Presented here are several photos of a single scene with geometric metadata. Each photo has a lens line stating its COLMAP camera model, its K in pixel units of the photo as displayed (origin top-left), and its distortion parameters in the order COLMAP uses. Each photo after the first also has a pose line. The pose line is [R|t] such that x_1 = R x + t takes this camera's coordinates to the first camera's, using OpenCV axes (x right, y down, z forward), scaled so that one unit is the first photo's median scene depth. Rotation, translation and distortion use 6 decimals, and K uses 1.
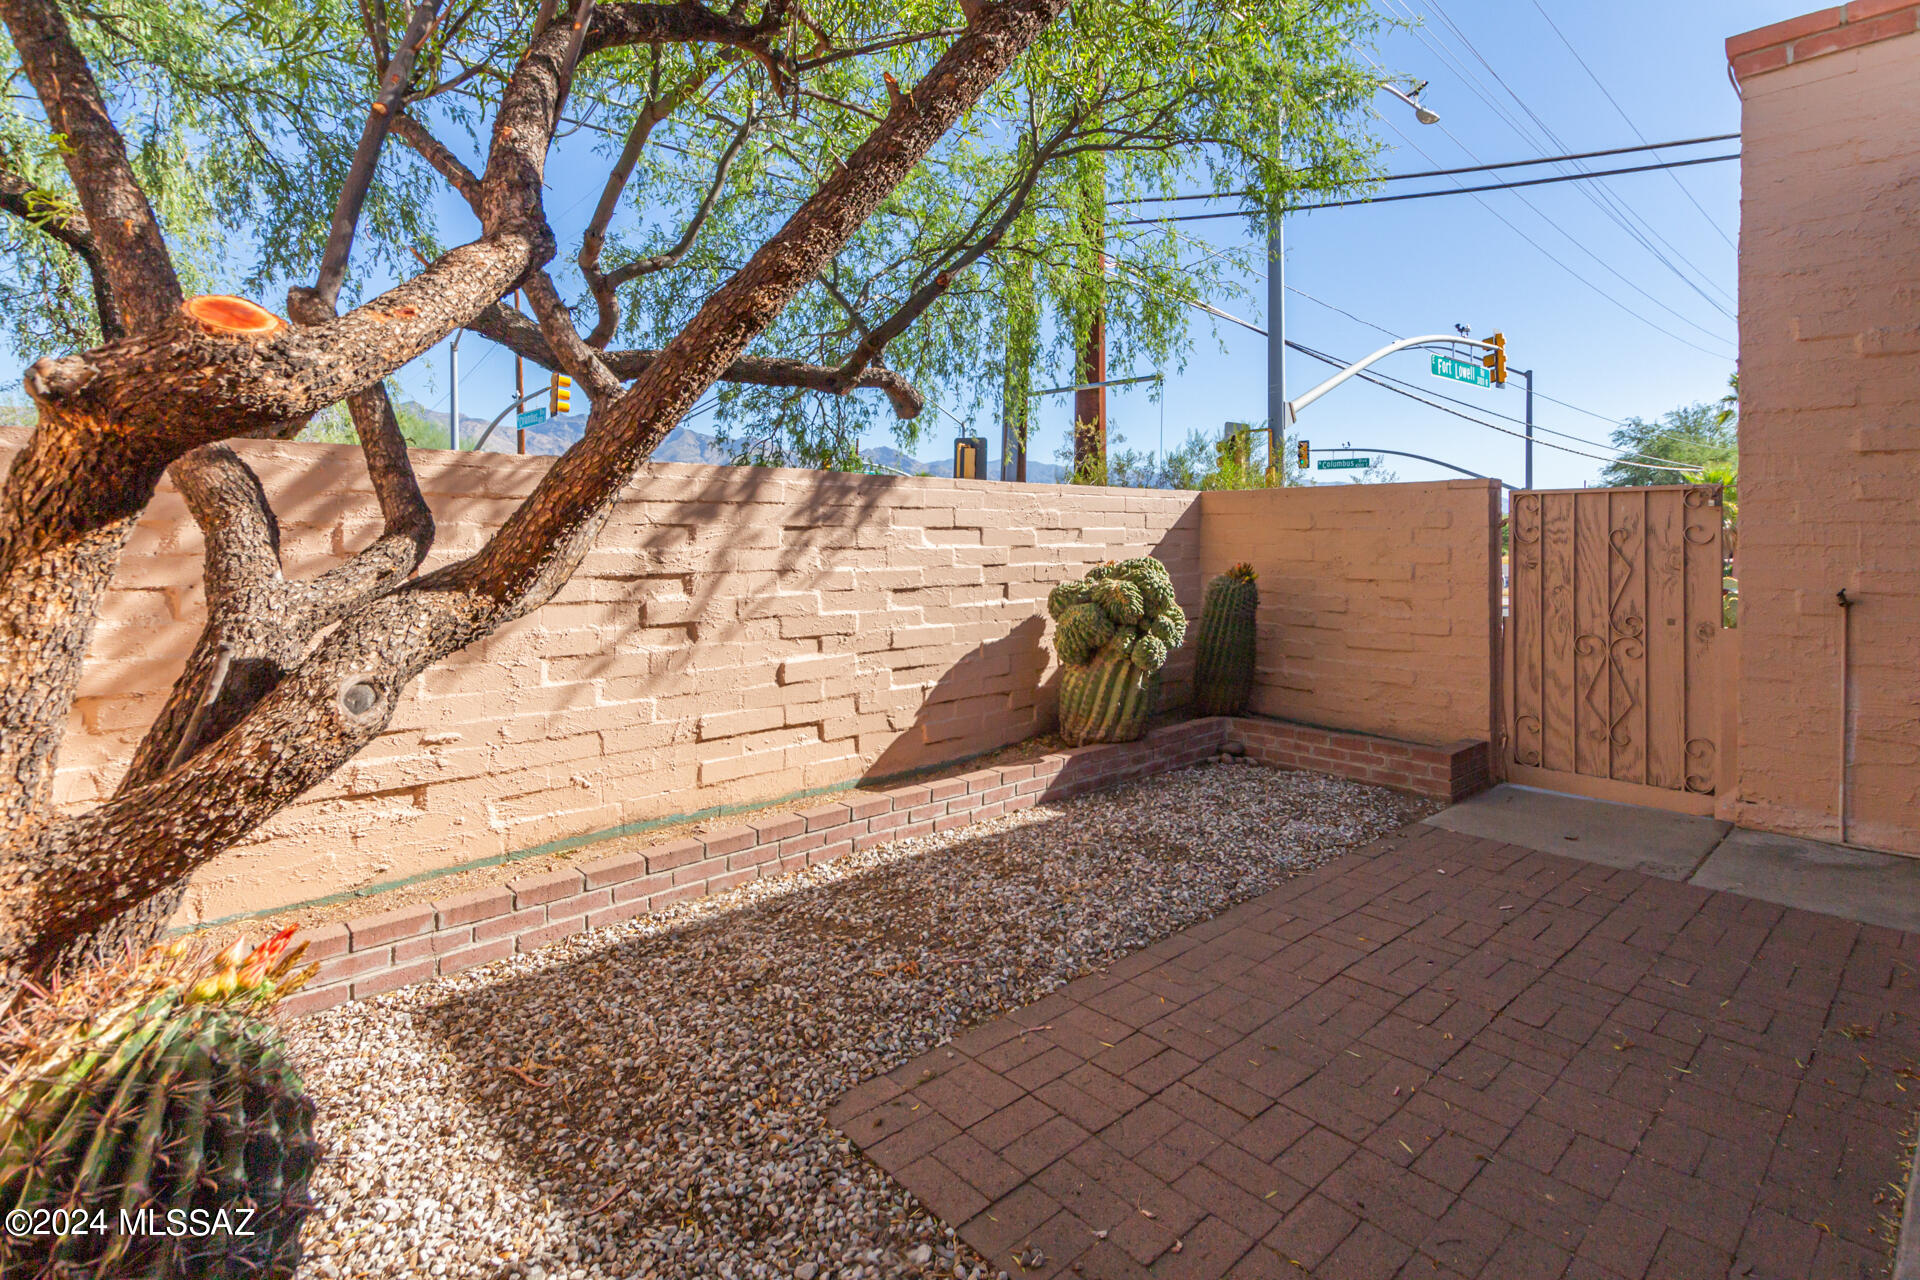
lens RADIAL K [[924.3, 0, 905.1], [0, 924.3, 526.8], [0, 0, 1]] dist [0.009103, -0.000510]
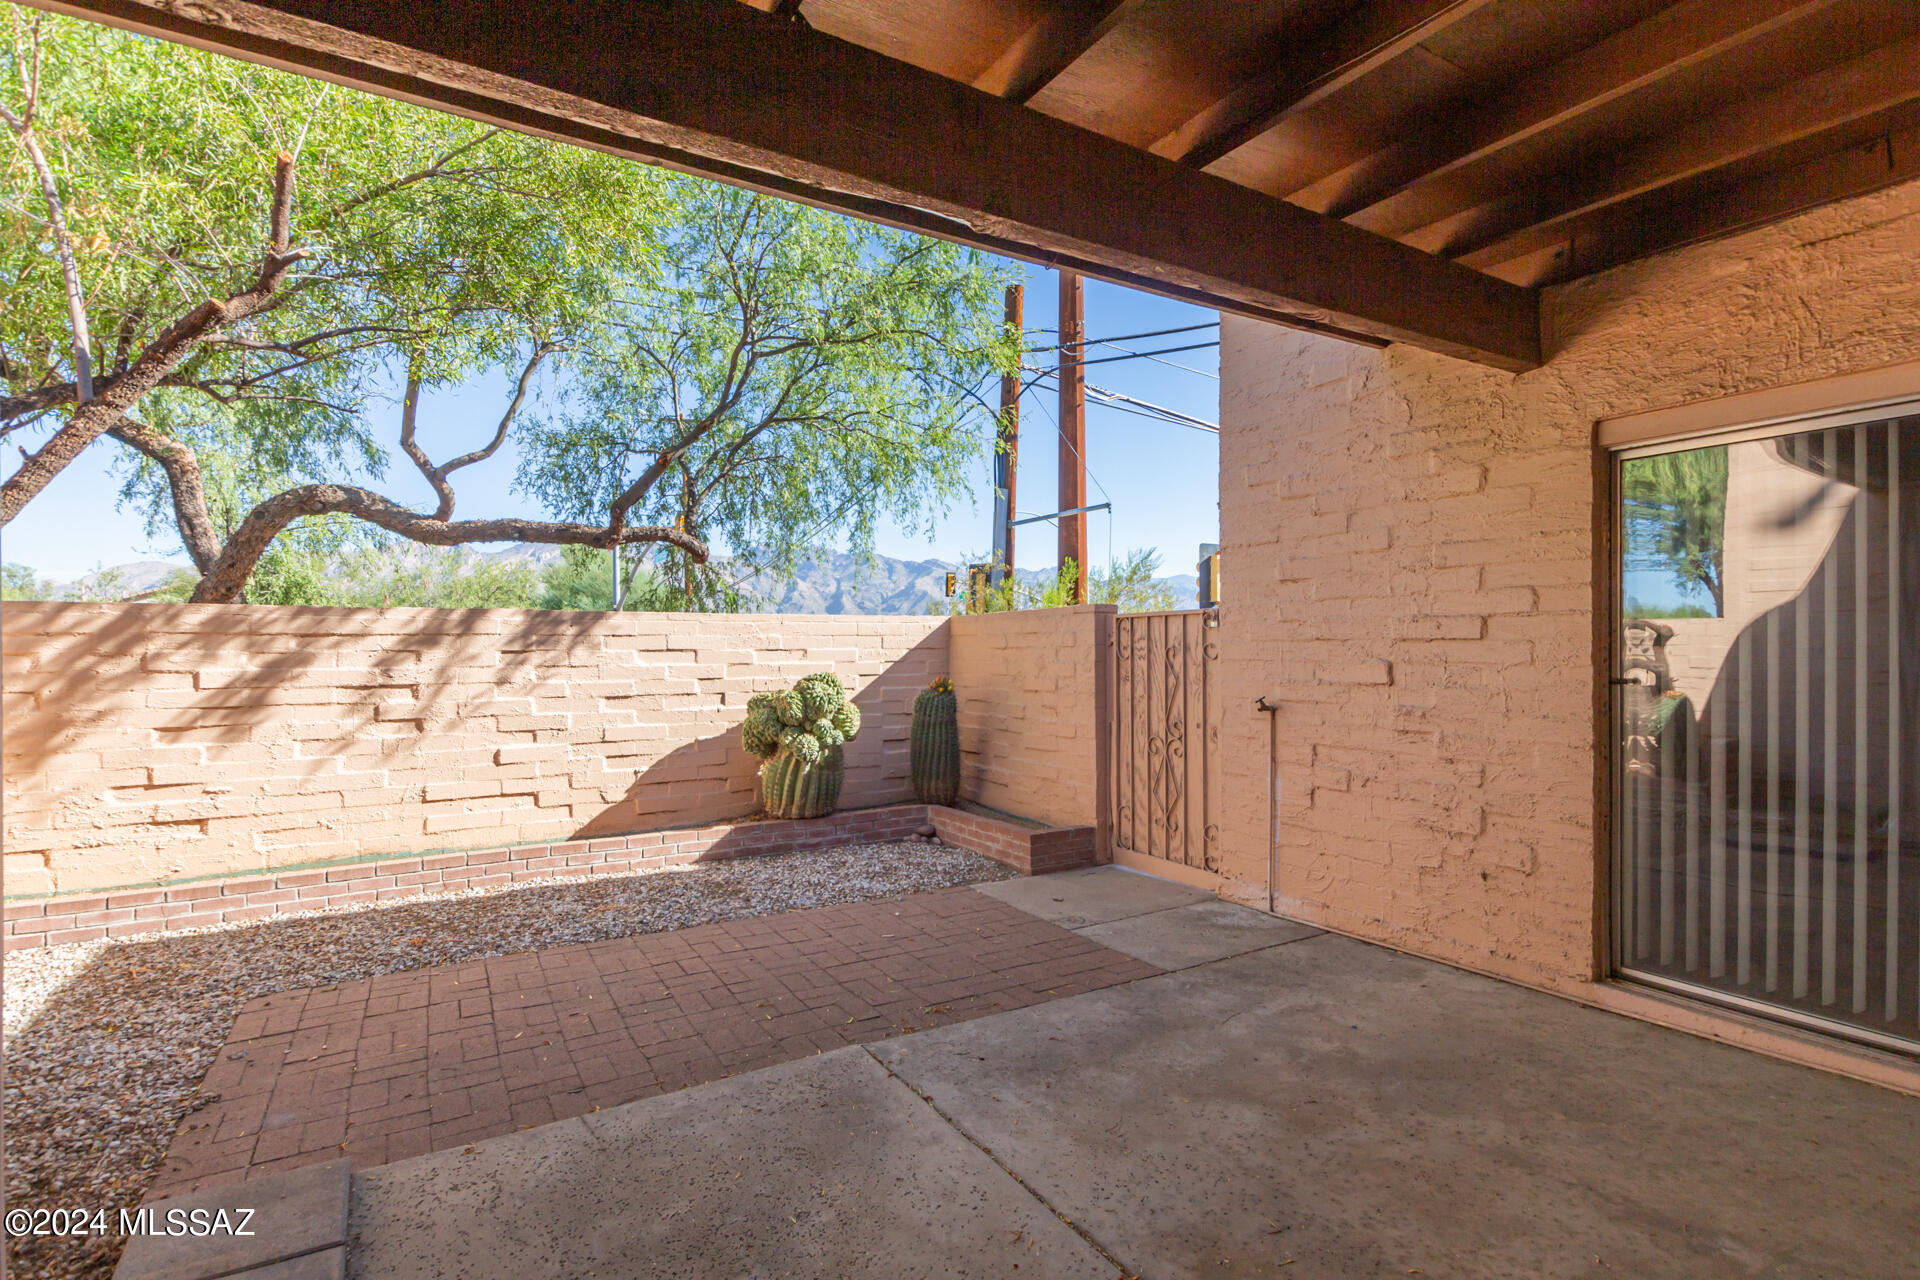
lens RADIAL K [[924.3, 0, 964.8], [0, 924.3, 645.2], [0, 0, 1]] dist [0.009103, -0.000510]
pose [[0.978939, -0.008816, -0.203961, 0.840085], [0.009268, 0.999956, 0.001265, -0.003740], [0.203940, -0.003129, 0.978978, -0.217528]]
